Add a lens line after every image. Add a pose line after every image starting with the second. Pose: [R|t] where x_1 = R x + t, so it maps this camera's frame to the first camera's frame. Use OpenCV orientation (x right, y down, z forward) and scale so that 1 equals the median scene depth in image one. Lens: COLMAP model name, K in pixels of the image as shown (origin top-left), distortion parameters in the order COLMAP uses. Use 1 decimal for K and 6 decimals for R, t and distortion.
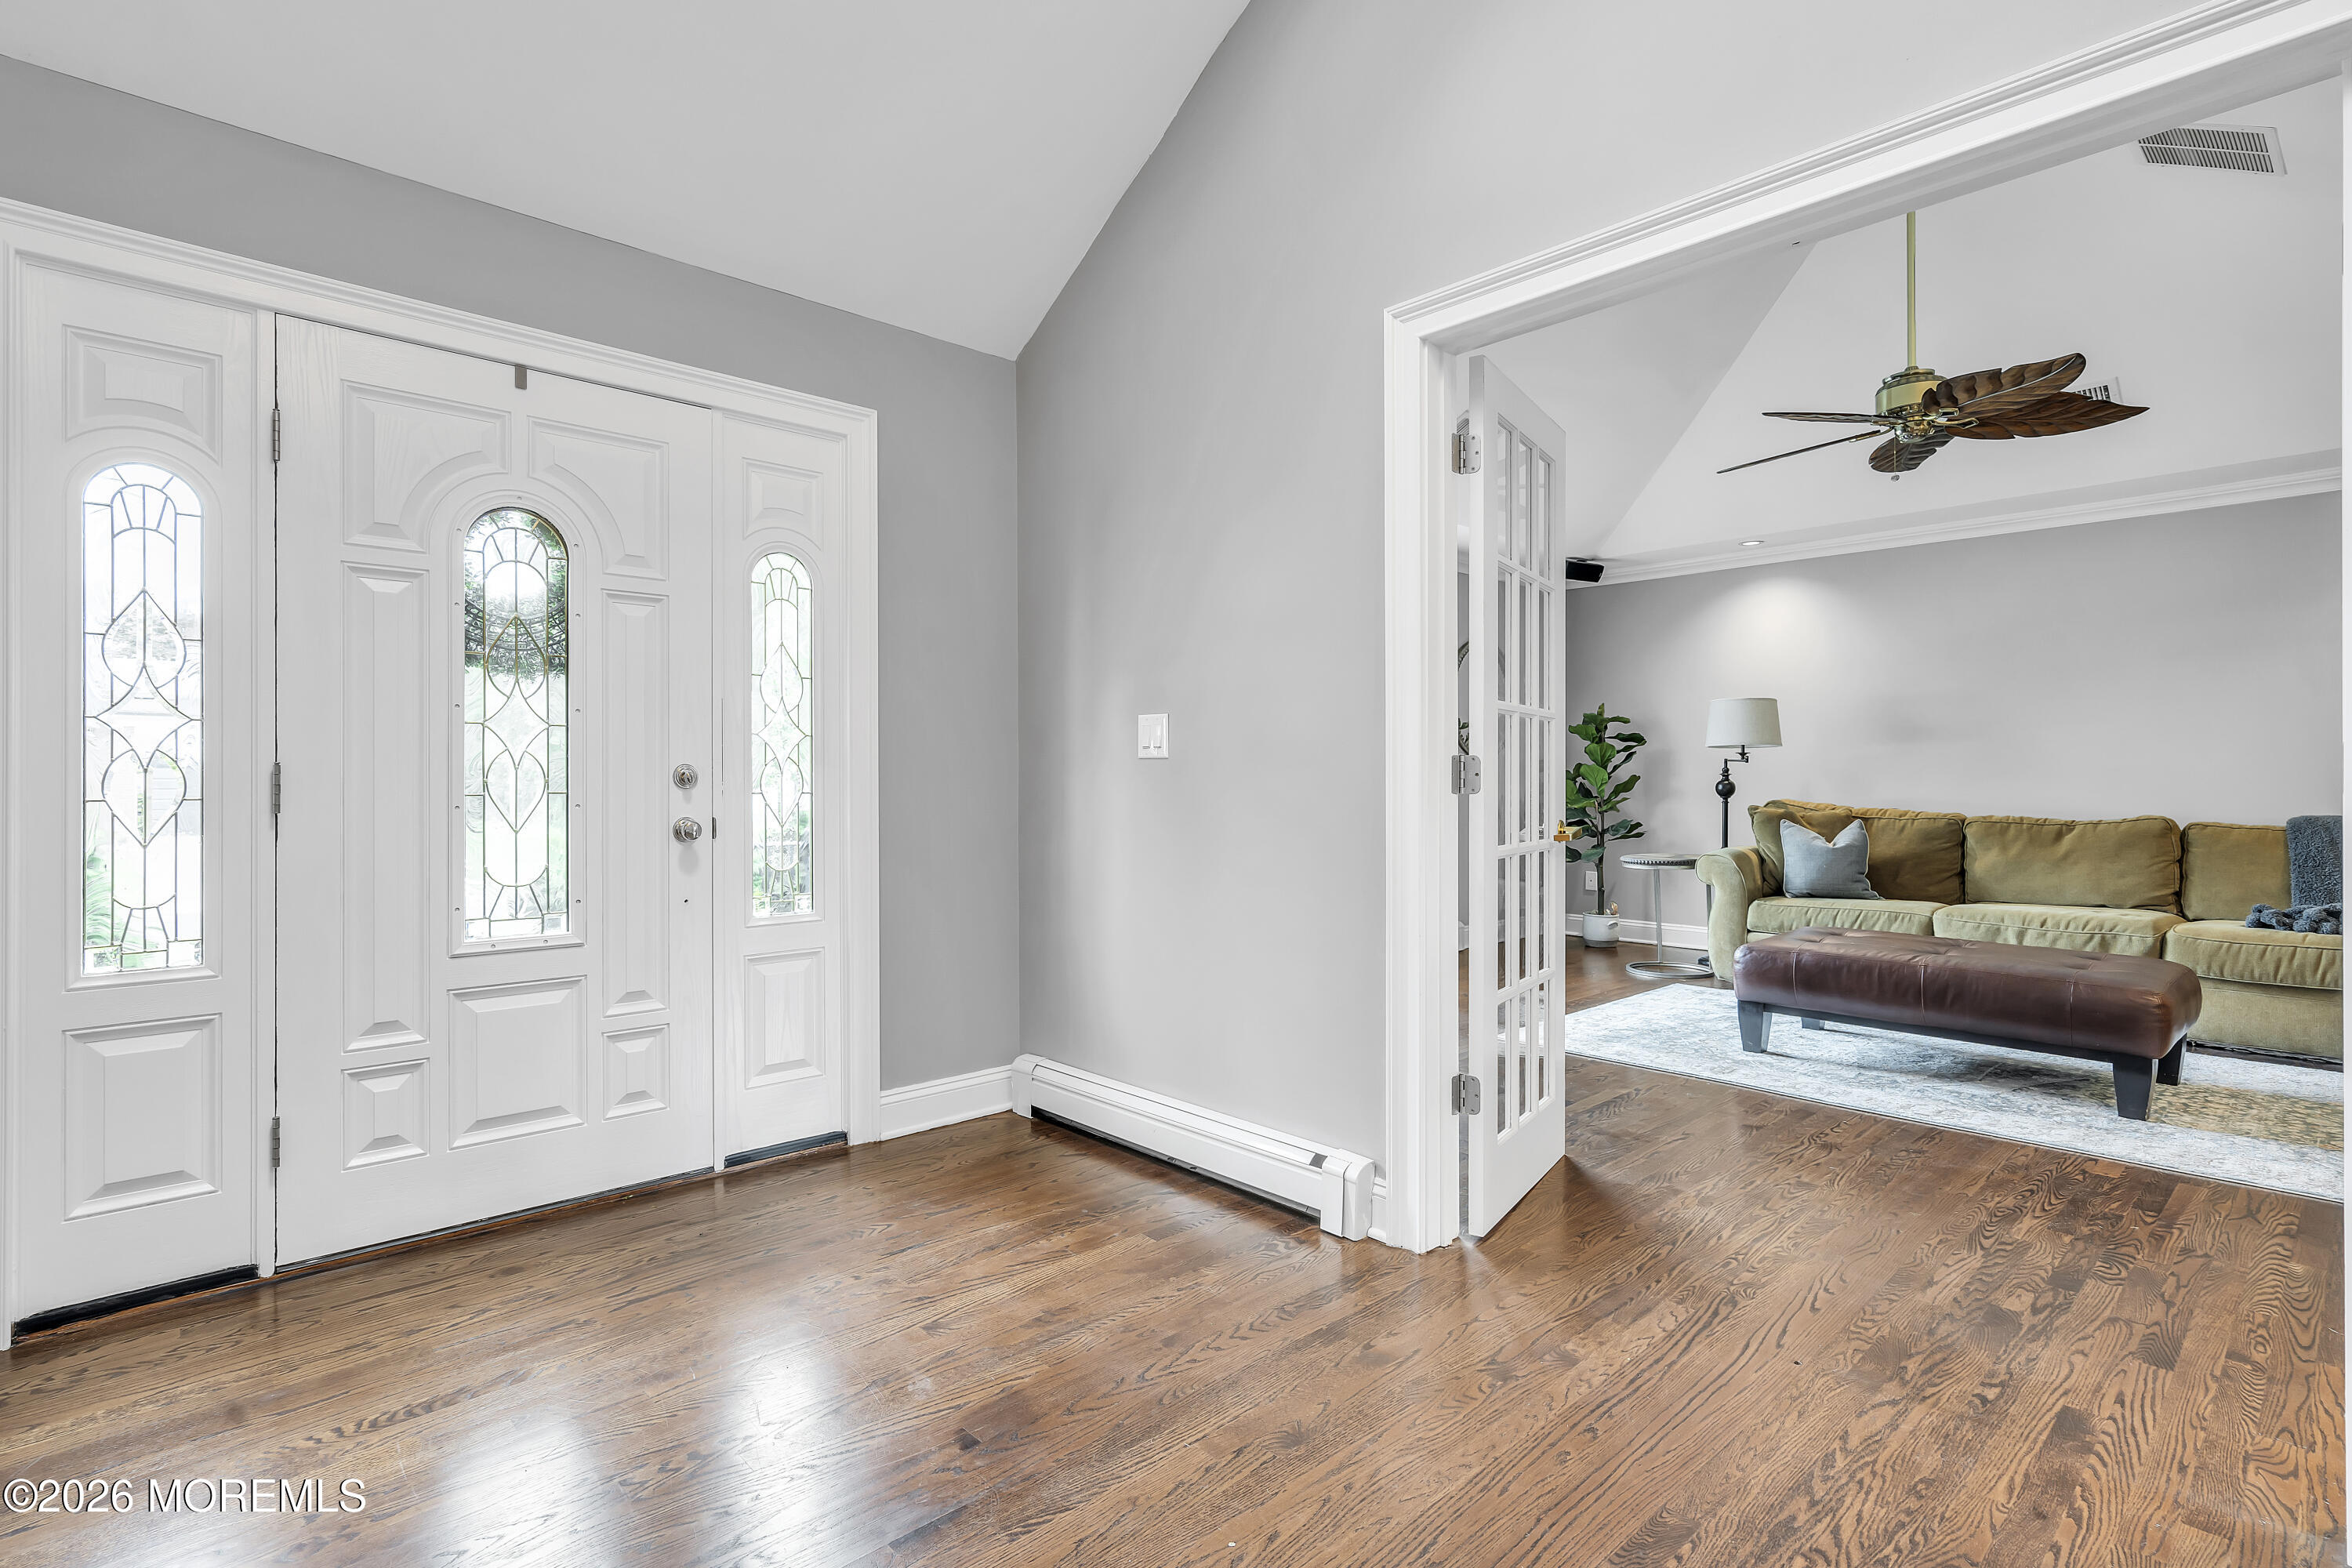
lens RADIAL K [[1116.3, 0, 1177.5], [0, 1116.3, 780.3], [0, 0, 1]] dist [-0.002027, 0.001702]
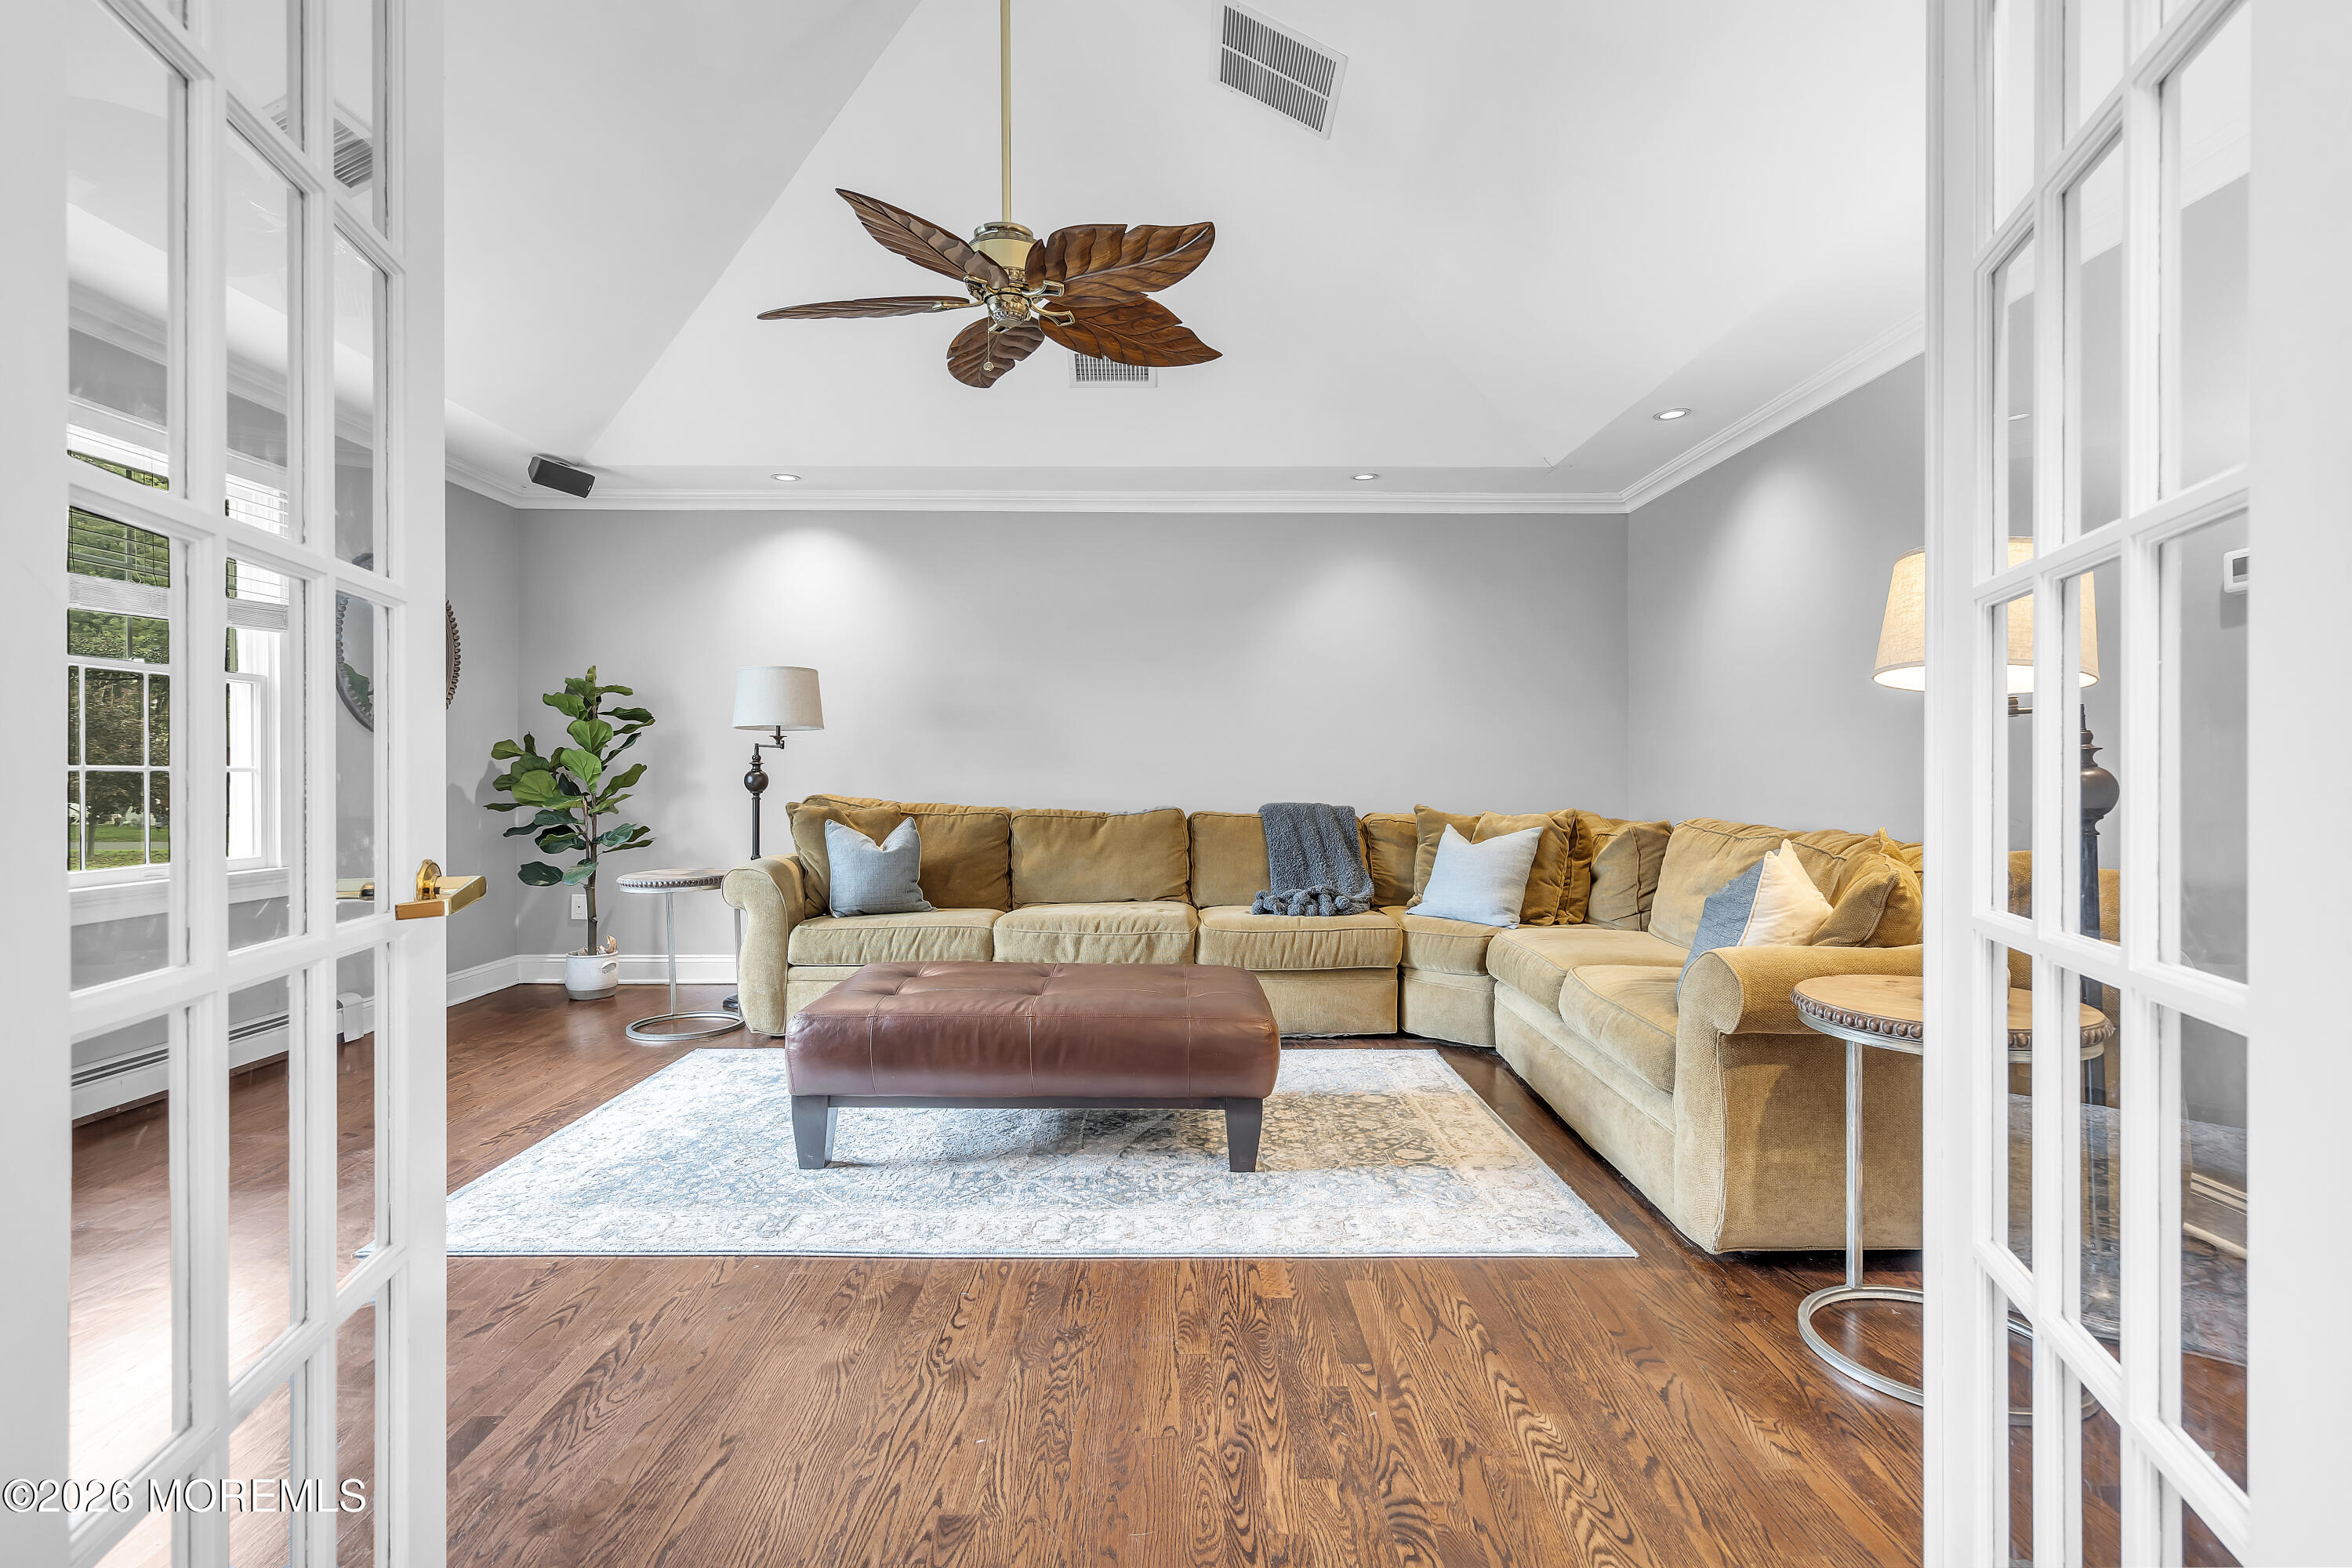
lens RADIAL K [[1116.3, 0, 1179.9], [0, 1116.3, 779.3], [0, 0, 1]] dist [-0.002027, 0.001702]
pose [[0.670533, -0.003693, 0.741870, 0.122529], [0.000241, 0.999989, 0.004760, 0.002555], [-0.741880, -0.003013, 0.670526, 0.286560]]
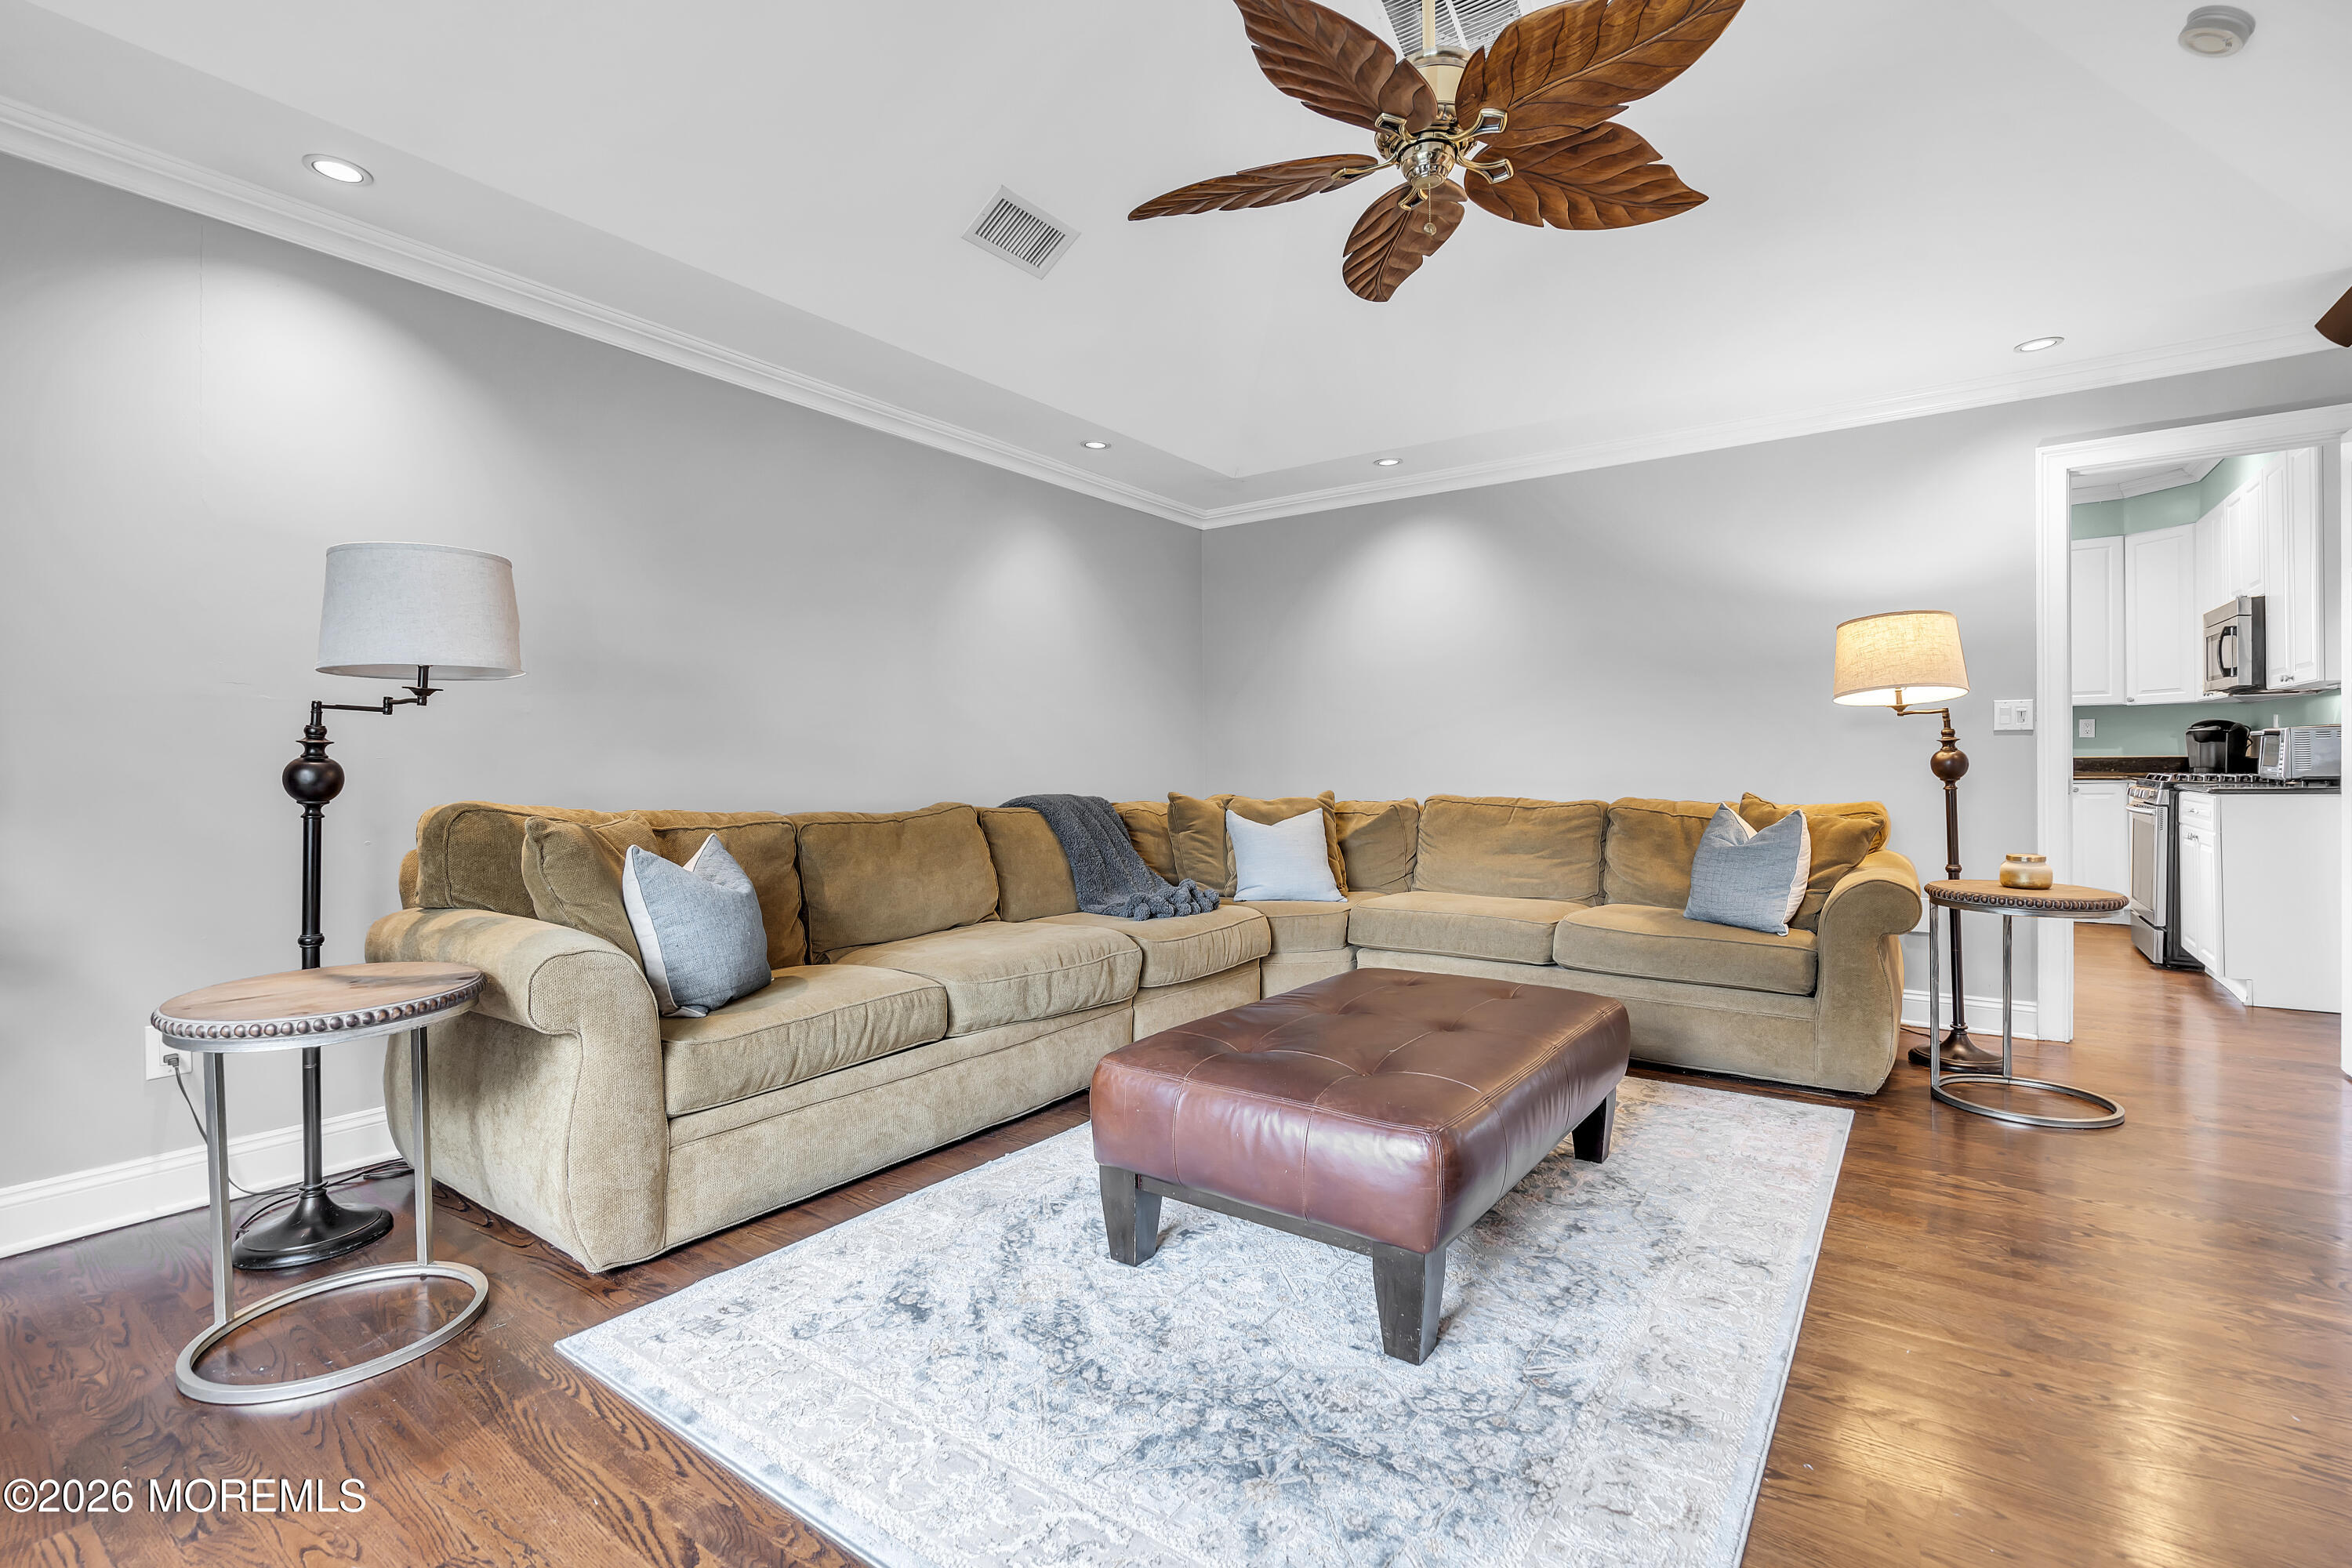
lens RADIAL K [[1066.1, 0, 1180.4], [0, 1066.1, 765.3], [0, 0, 1]] dist [-0.002531, -0.000212]
pose [[-0.205841, -0.000227, 0.978585, 0.087638], [0.007321, 0.999972, 0.001772, 0.004215], [-0.978558, 0.007529, -0.205834, 0.899134]]
